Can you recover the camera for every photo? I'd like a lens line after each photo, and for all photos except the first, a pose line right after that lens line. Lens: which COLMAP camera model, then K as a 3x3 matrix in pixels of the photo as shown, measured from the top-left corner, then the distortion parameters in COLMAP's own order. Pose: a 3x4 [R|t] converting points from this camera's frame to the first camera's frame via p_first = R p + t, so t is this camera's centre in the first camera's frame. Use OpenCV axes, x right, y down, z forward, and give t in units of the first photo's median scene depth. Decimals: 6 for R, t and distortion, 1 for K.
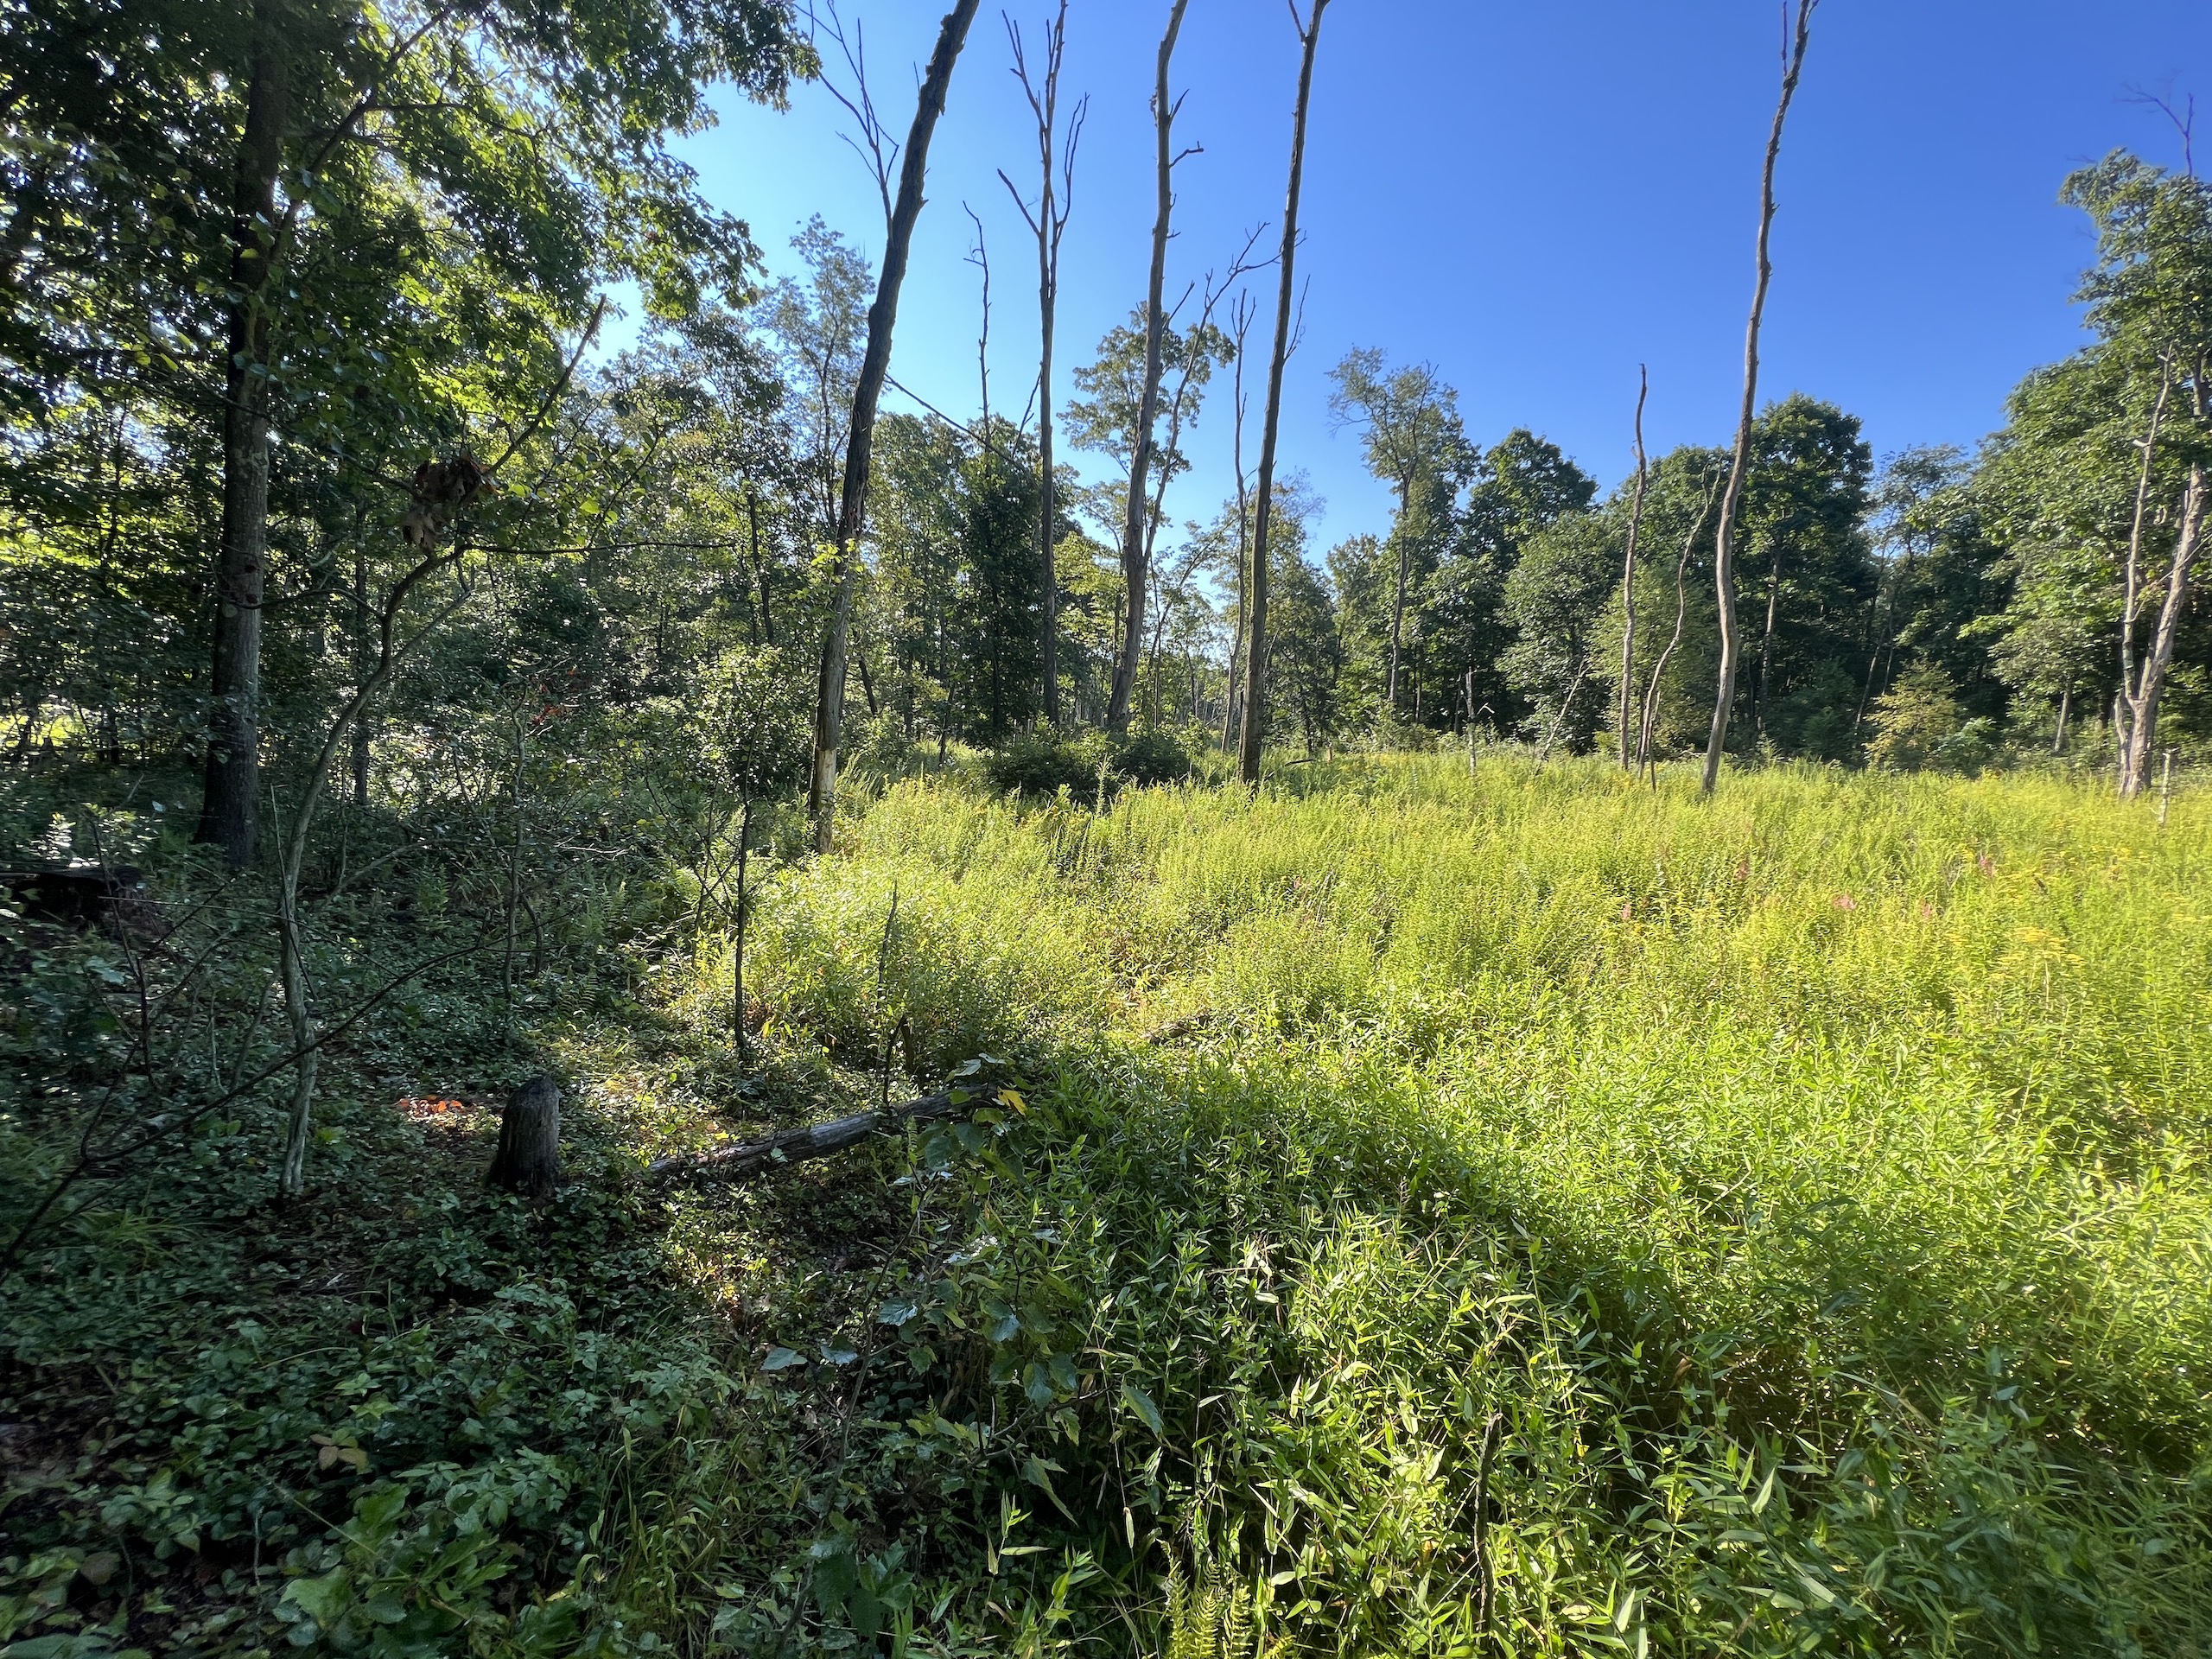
lens RADIAL K [[887.1, 0, 1113.0], [0, 887.1, 834.1], [0, 0, 1]] dist [-0.000582, 0.000365]
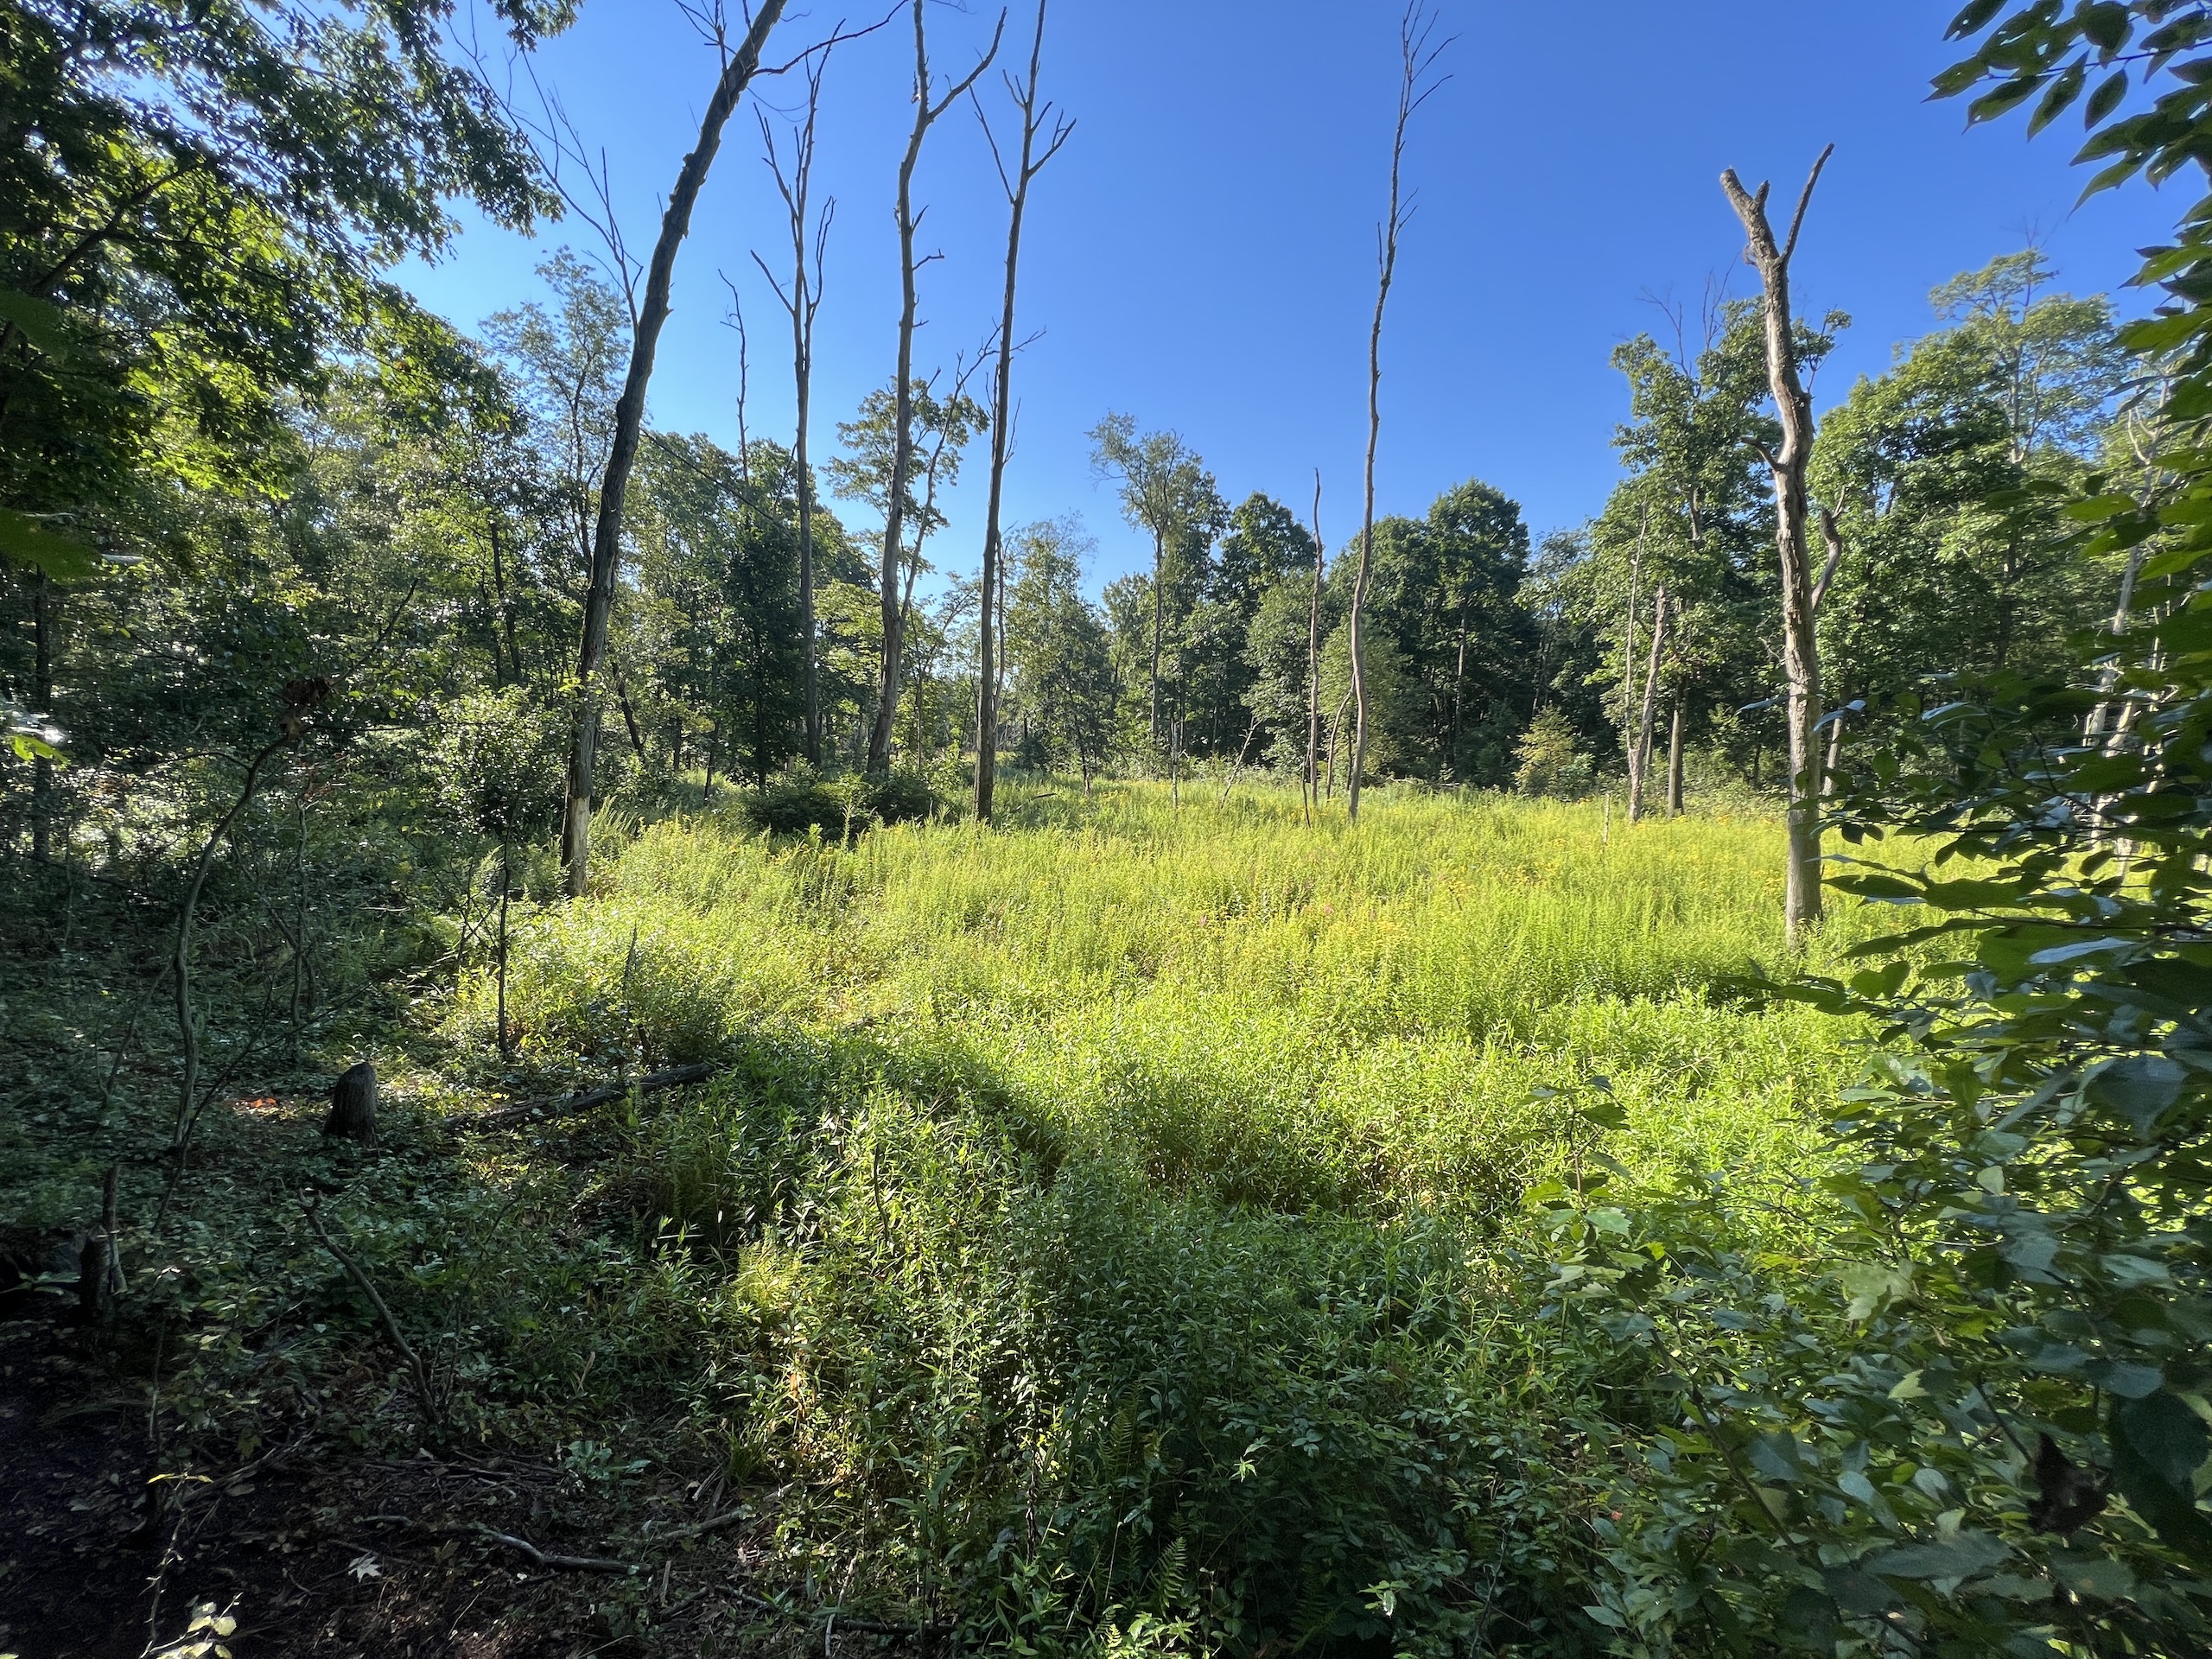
lens RADIAL K [[887.1, 0, 1113.8], [0, 887.1, 833.6], [0, 0, 1]] dist [-0.000582, 0.000365]
pose [[0.974765, -0.018495, 0.222465, 0.035123], [0.023262, 0.999552, -0.018826, -0.007752], [-0.222017, 0.023526, 0.974759, -0.097869]]
